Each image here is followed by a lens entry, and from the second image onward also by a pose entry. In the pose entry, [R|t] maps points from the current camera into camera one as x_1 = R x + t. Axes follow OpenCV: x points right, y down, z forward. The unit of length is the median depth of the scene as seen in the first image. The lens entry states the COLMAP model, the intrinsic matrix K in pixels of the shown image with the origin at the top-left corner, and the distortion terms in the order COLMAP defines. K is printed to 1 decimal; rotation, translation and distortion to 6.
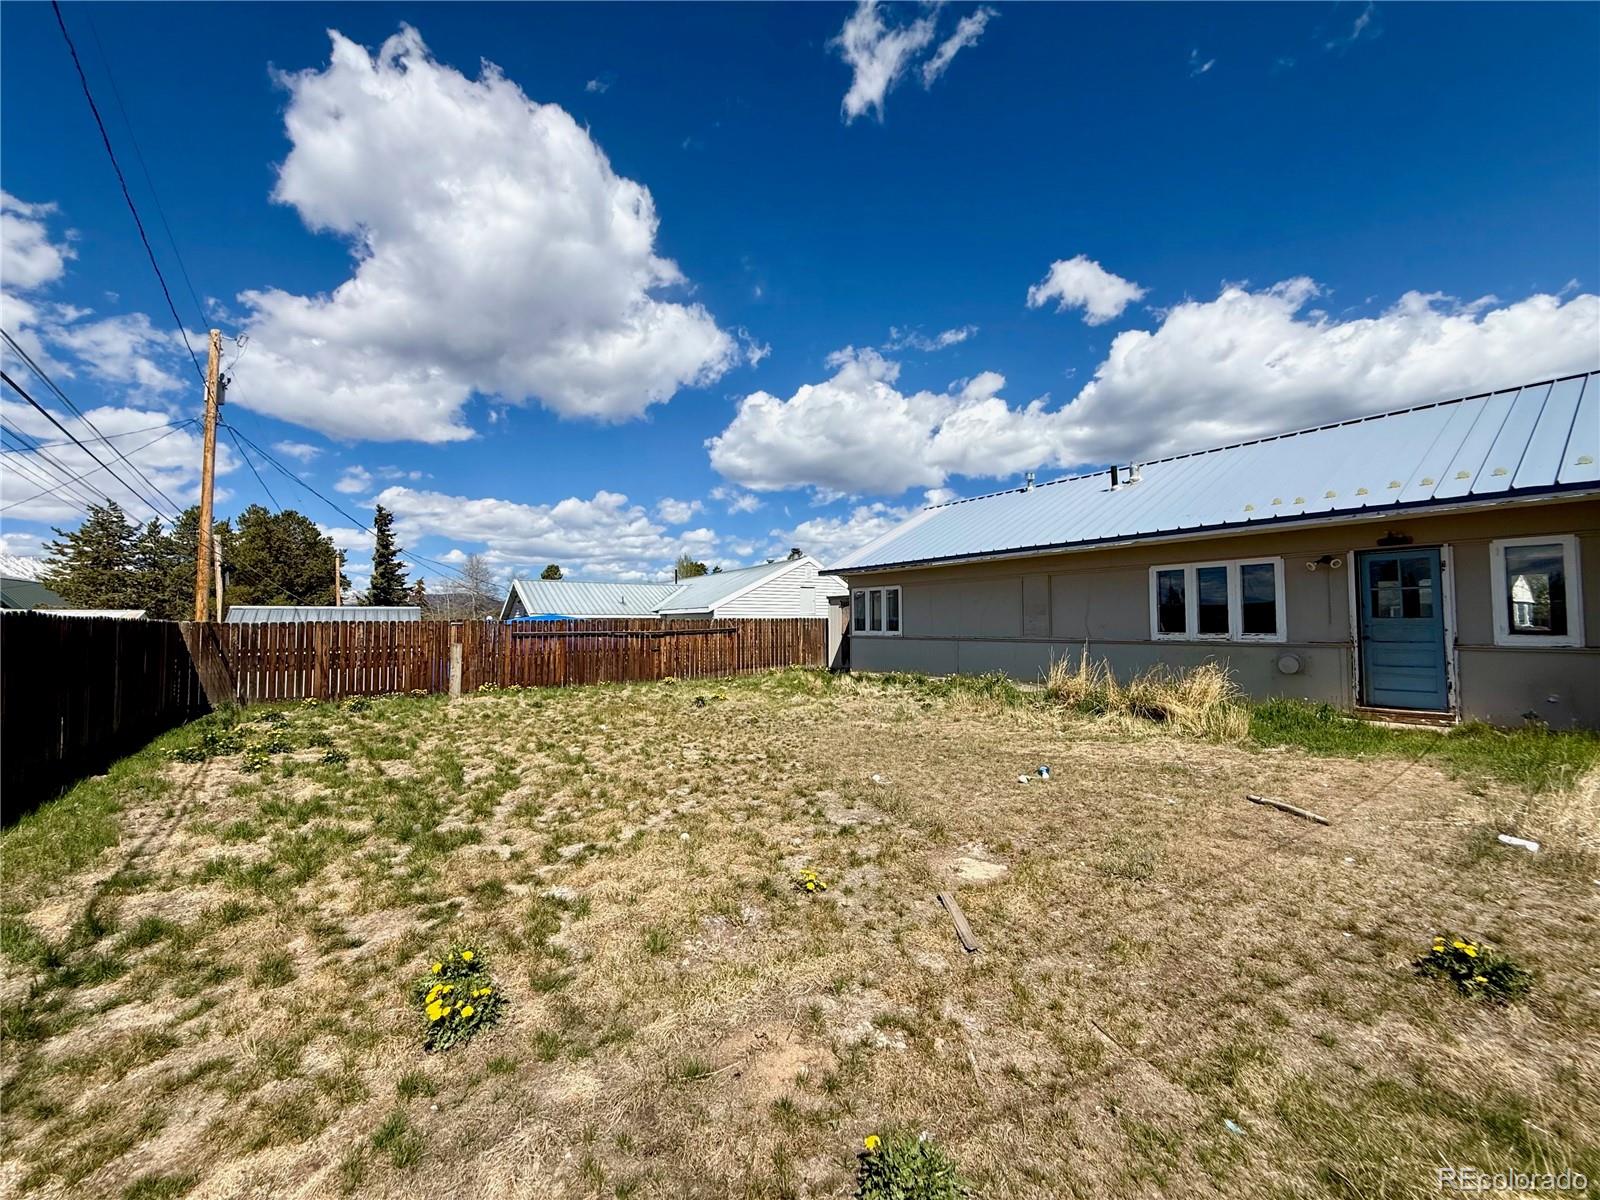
lens RADIAL K [[639.1, 0, 793.5], [0, 639.1, 595.1], [0, 0, 1]] dist [0.001155, 0.000582]
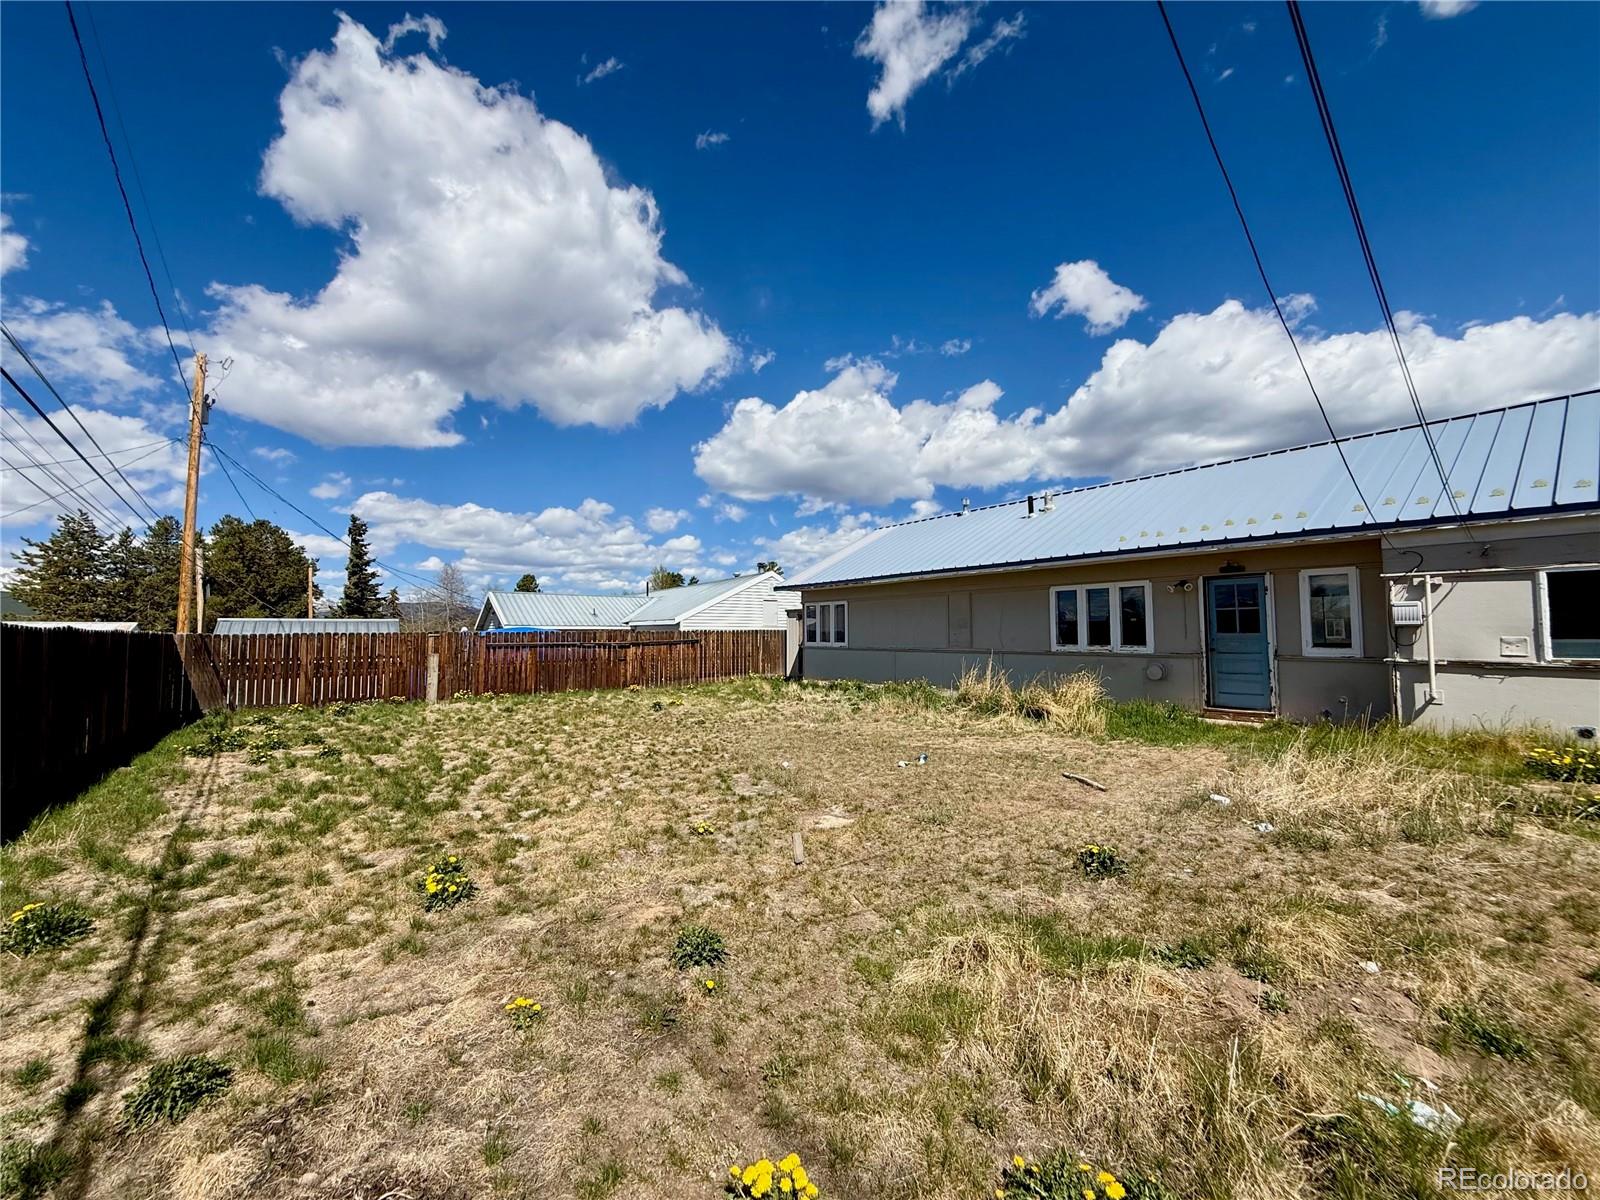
lens RADIAL K [[639.1, 0, 793.5], [0, 639.1, 595.1], [0, 0, 1]] dist [0.001155, 0.000582]
pose [[0.999481, 0.003473, 0.032038, 0.061179], [-0.002985, 0.999879, -0.015266, -0.011502], [-0.032087, 0.015163, 0.999370, -0.135417]]
